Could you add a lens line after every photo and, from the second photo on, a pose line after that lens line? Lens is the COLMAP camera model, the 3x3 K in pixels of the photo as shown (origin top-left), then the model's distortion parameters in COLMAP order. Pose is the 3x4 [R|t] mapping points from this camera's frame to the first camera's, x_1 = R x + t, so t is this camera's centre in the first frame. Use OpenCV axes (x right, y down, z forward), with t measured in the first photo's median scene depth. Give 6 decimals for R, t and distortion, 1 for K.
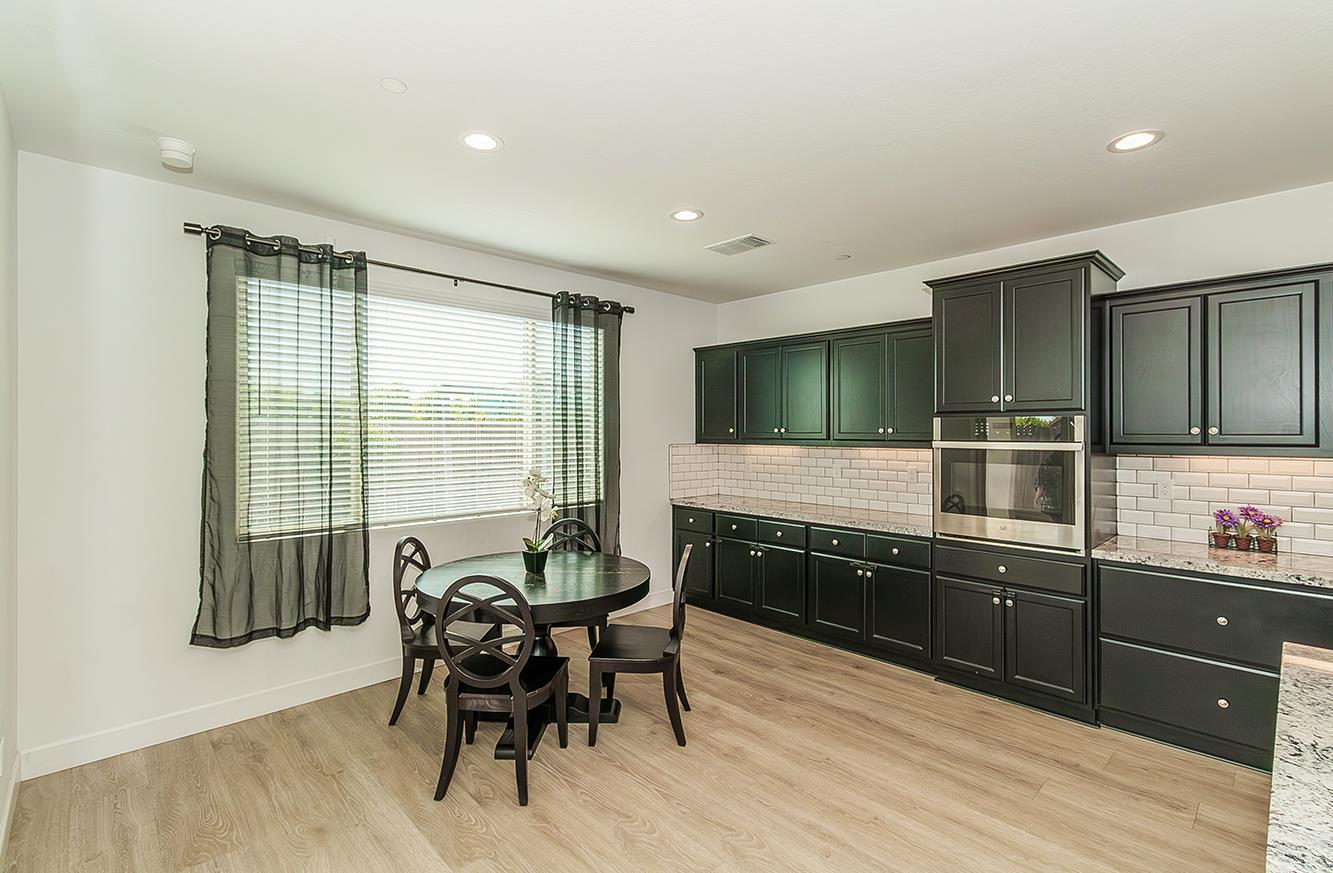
lens RADIAL K [[602.2, 0, 666.5], [0, 602.2, 436.5], [0, 0, 1]] dist [-0.000294, 0.000468]
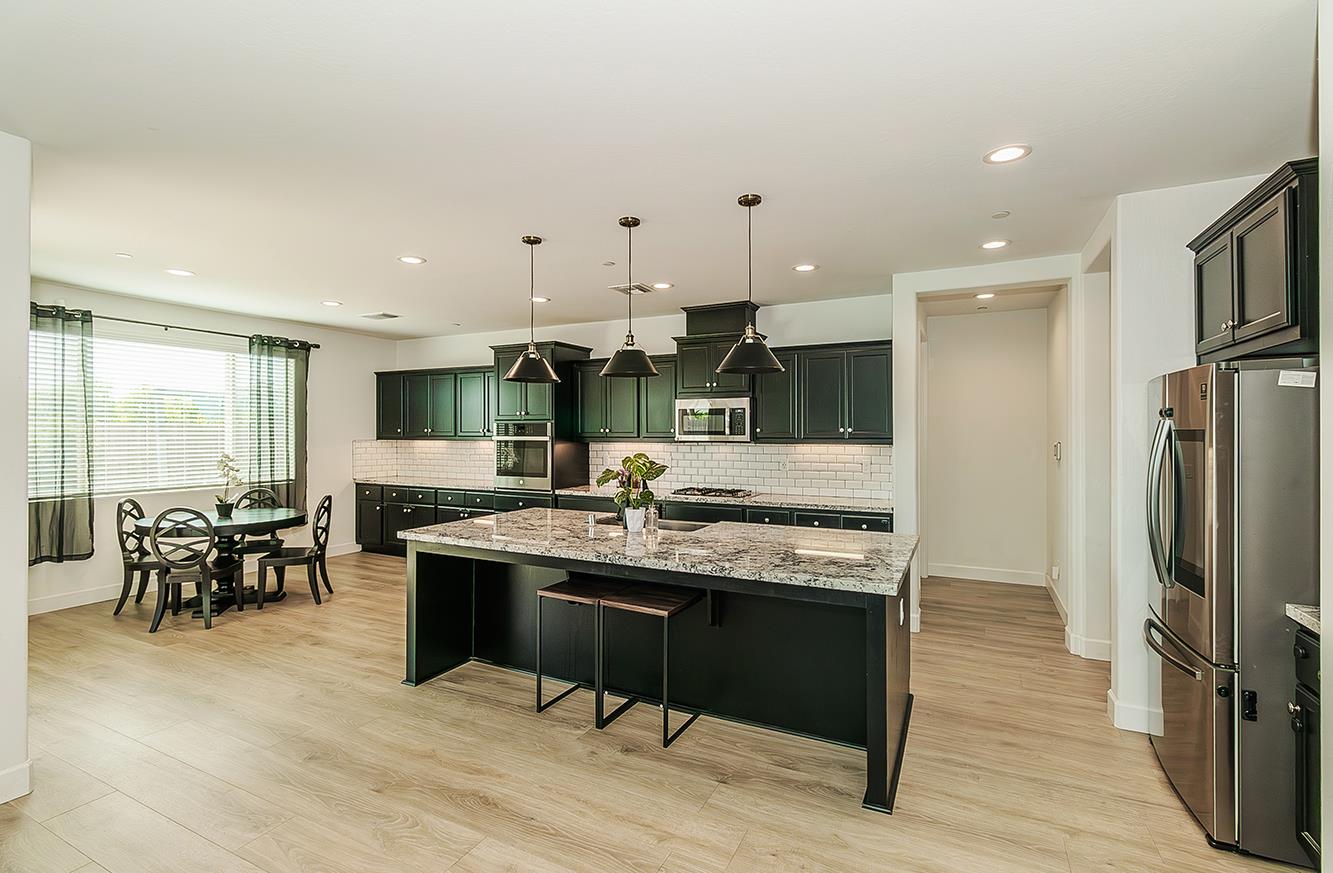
lens RADIAL K [[594.6, 0, 666.5], [0, 594.6, 436.5], [0, 0, 1]] dist [-0.015132, 0.006526]
pose [[0.938434, -0.002142, 0.345453, 0.313566], [0.002785, 0.999995, -0.001365, 0.012219], [-0.345448, 0.002243, 0.938435, -0.813521]]
